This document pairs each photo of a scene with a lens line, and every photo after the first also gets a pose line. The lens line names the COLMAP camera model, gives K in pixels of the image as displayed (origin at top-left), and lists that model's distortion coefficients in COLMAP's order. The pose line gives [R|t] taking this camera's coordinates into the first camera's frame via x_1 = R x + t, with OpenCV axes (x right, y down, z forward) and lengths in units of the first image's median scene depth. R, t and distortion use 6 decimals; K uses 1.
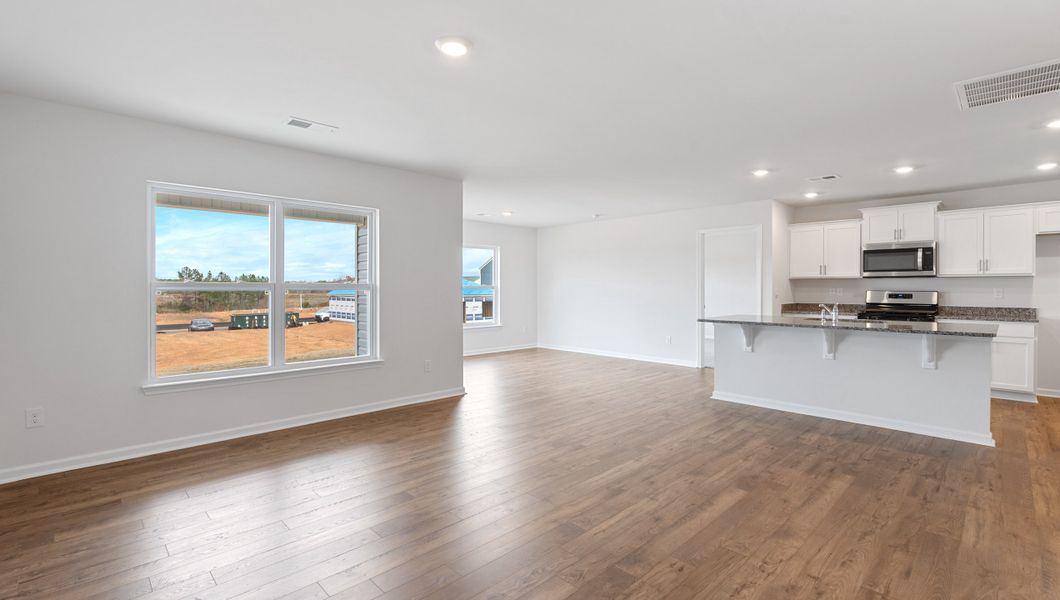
lens RADIAL K [[467.0, 0, 533.5], [0, 467.0, 301.2], [0, 0, 1]] dist [0.000682, 0.000071]
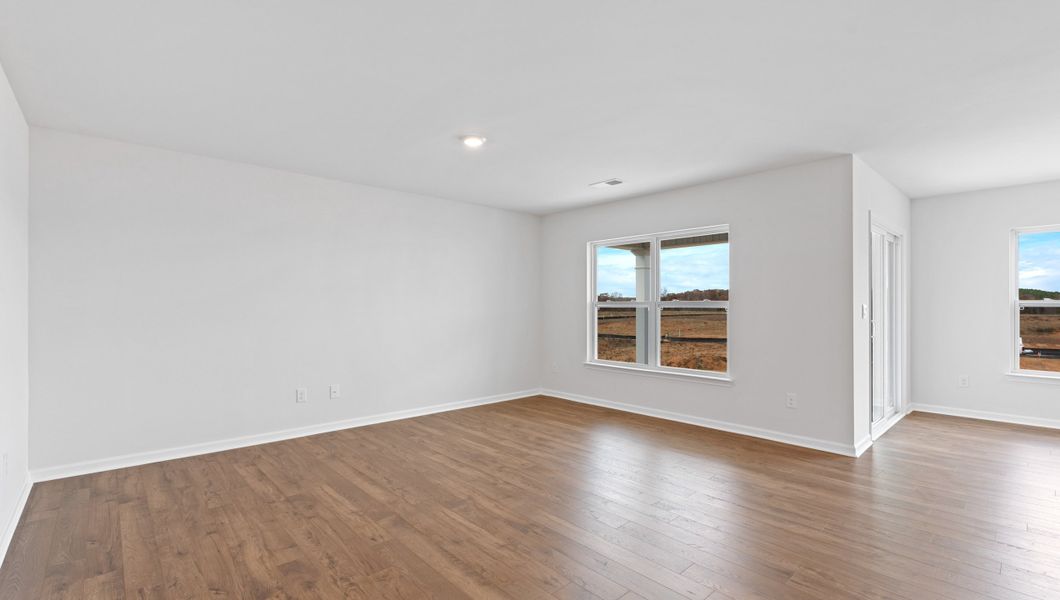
lens RADIAL K [[467.0, 0, 533.5], [0, 467.0, 301.2], [0, 0, 1]] dist [0.000682, 0.000071]
pose [[-0.034853, -0.010145, -0.999341, 1.179673], [-0.024822, 0.999649, -0.009283, -0.030421], [0.999084, 0.024482, -0.035092, 1.123170]]
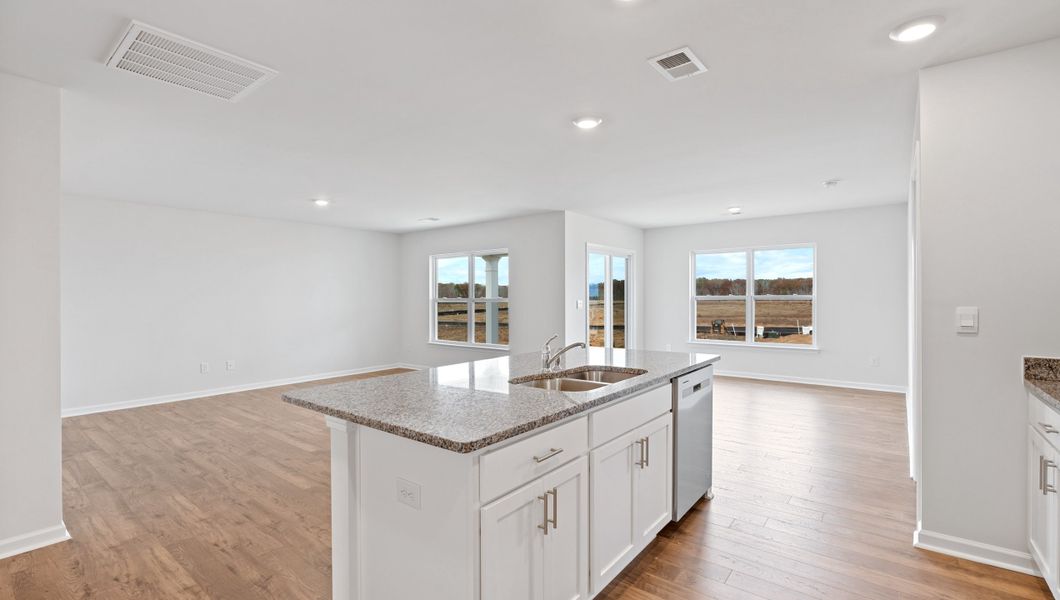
lens RADIAL K [[460.6, 0, 529.1], [0, 460.6, 289.0], [0, 0, 1]] dist [0.000111, 0.000203]
pose [[0.121825, -0.017110, -0.992404, 2.074274], [-0.014821, 0.999709, -0.019056, -0.069581], [0.992441, 0.017030, 0.121536, 1.592901]]
